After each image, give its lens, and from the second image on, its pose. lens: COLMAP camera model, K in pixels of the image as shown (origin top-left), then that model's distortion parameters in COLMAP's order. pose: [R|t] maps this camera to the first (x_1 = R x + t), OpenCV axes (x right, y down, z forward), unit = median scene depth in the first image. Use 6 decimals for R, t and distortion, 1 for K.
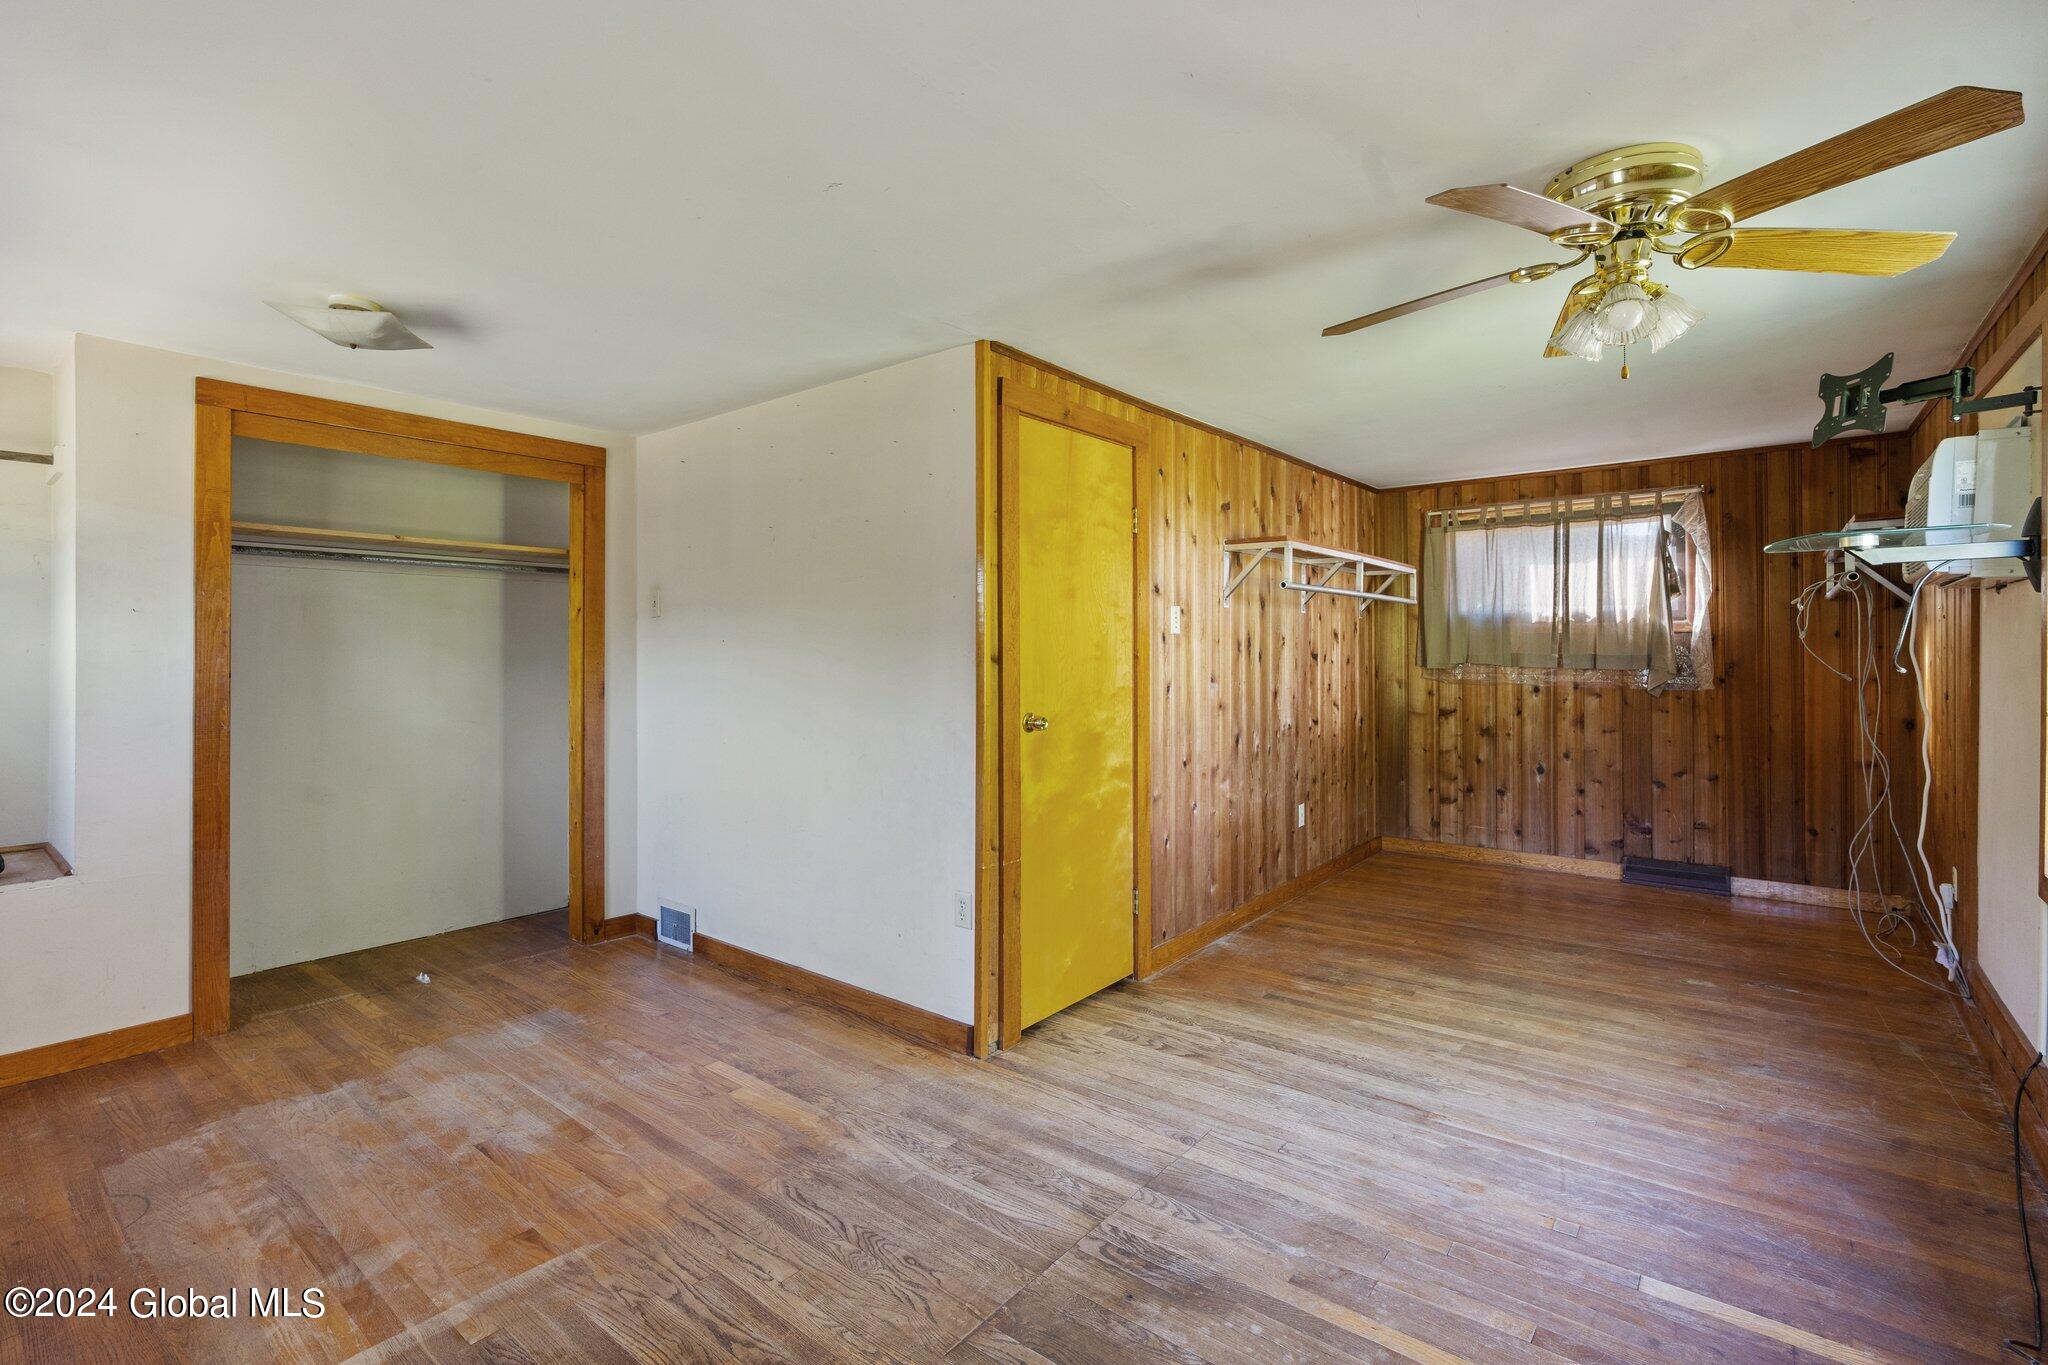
lens RADIAL K [[928.1, 0, 1017.8], [0, 928.1, 649.8], [0, 0, 1]] dist [-0.010274, 0.004042]
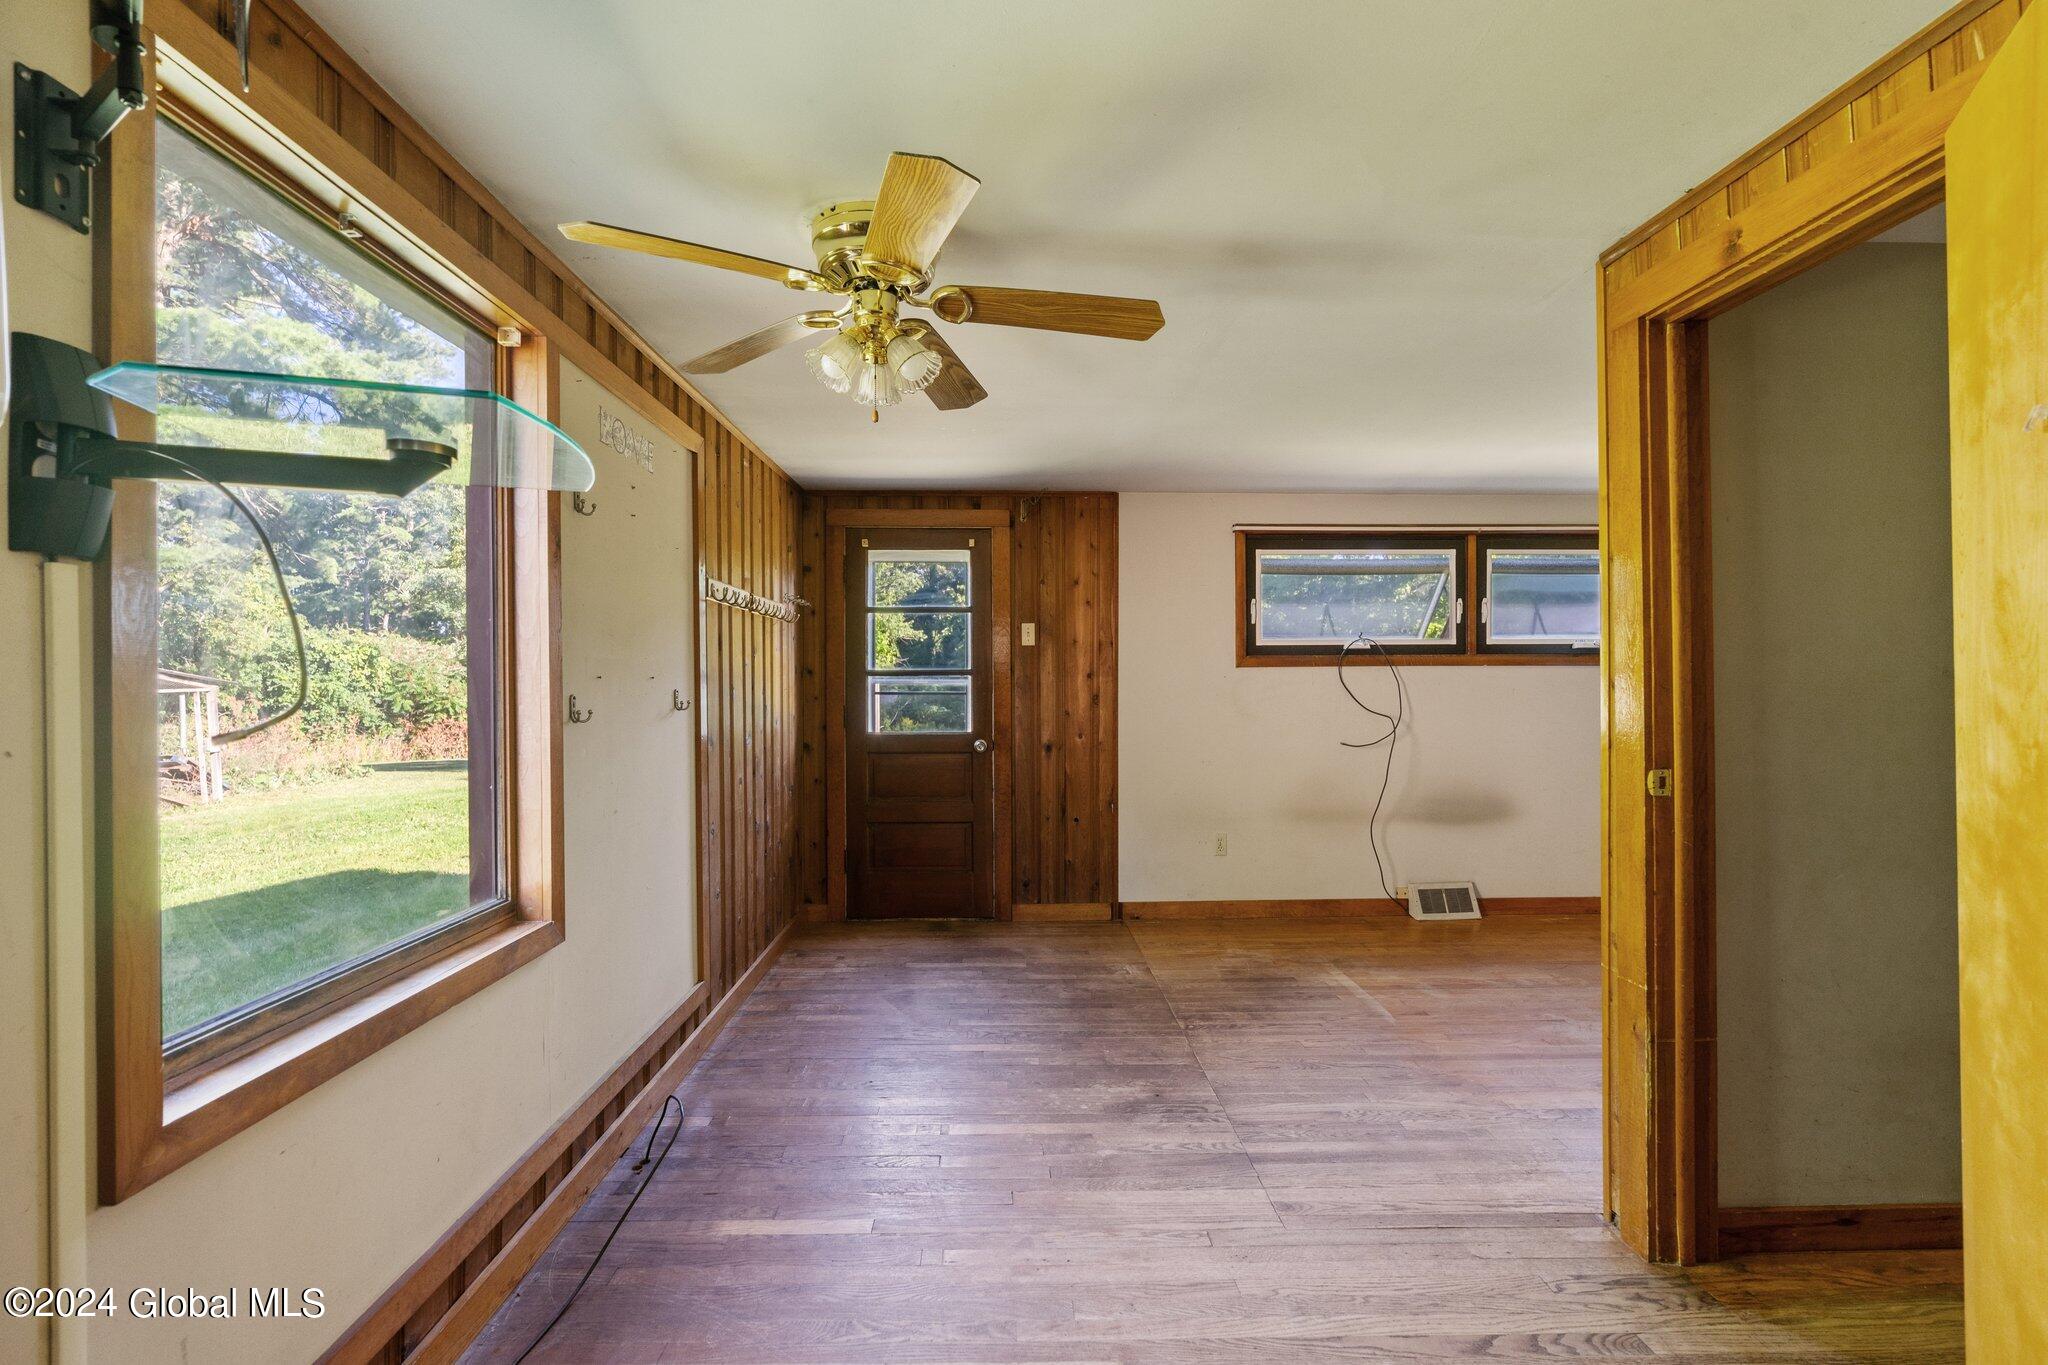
lens RADIAL K [[928.1, 0, 1017.6], [0, 928.1, 682.2], [0, 0, 1]] dist [-0.010274, 0.004042]
pose [[-0.763629, 0.004933, -0.645637, 1.124662], [0.005865, 0.999983, 0.000703, 0.003553], [0.645629, -0.003250, -0.763644, 1.761604]]
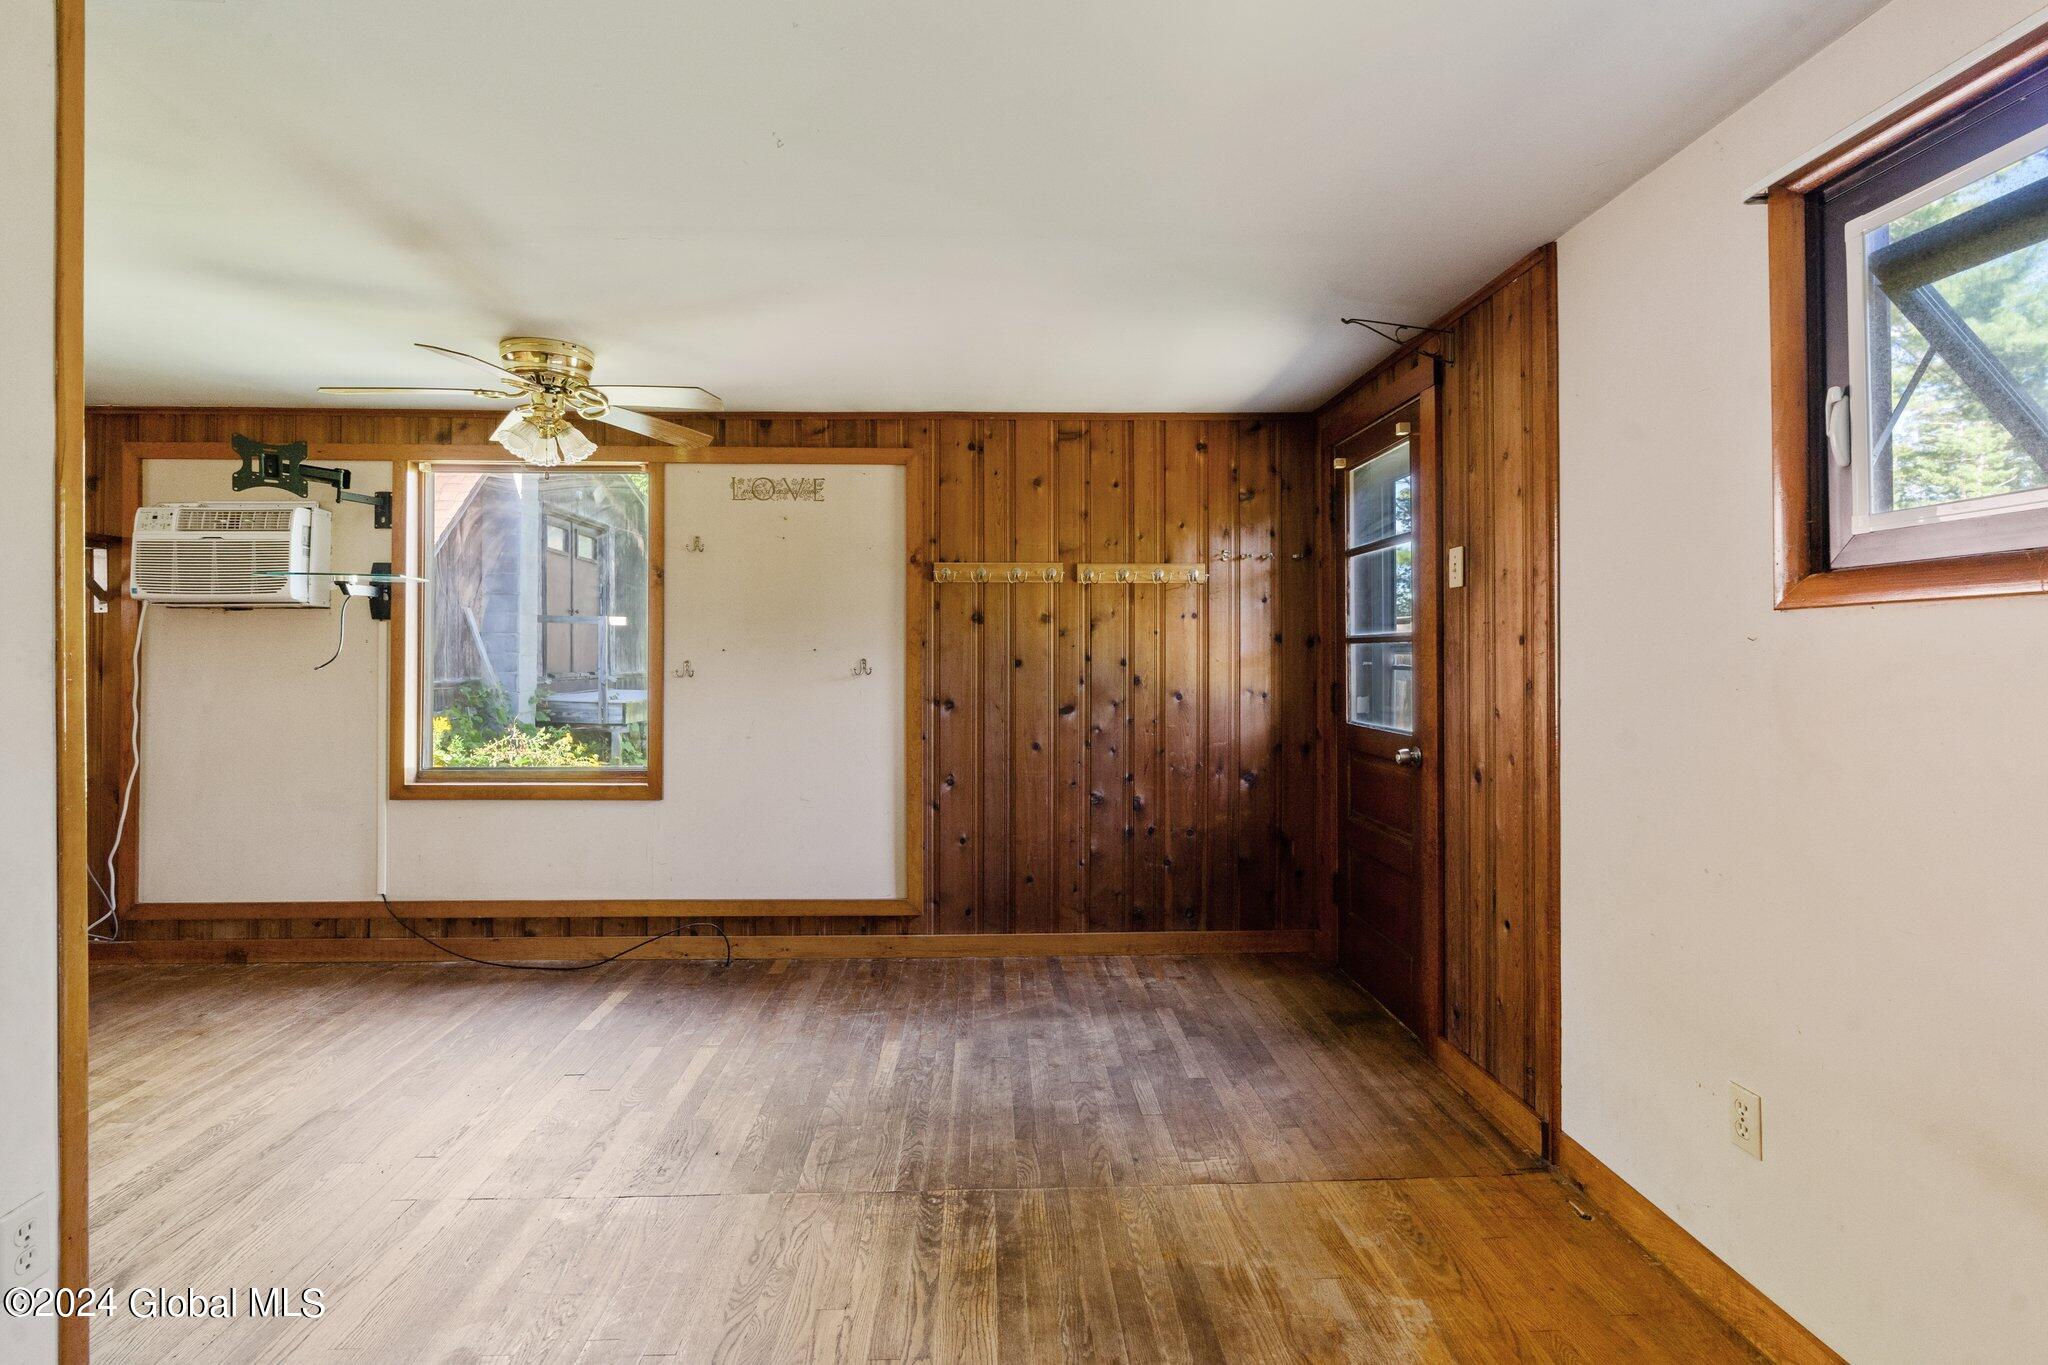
lens RADIAL K [[928.1, 0, 1014.3], [0, 928.1, 654.5], [0, 0, 1]] dist [-0.010274, 0.004042]
pose [[-0.654537, 0.003586, 0.756022, -0.967308], [0.000699, 0.999991, -0.004138, 0.013030], [-0.756030, -0.002180, -0.654533, 1.321939]]
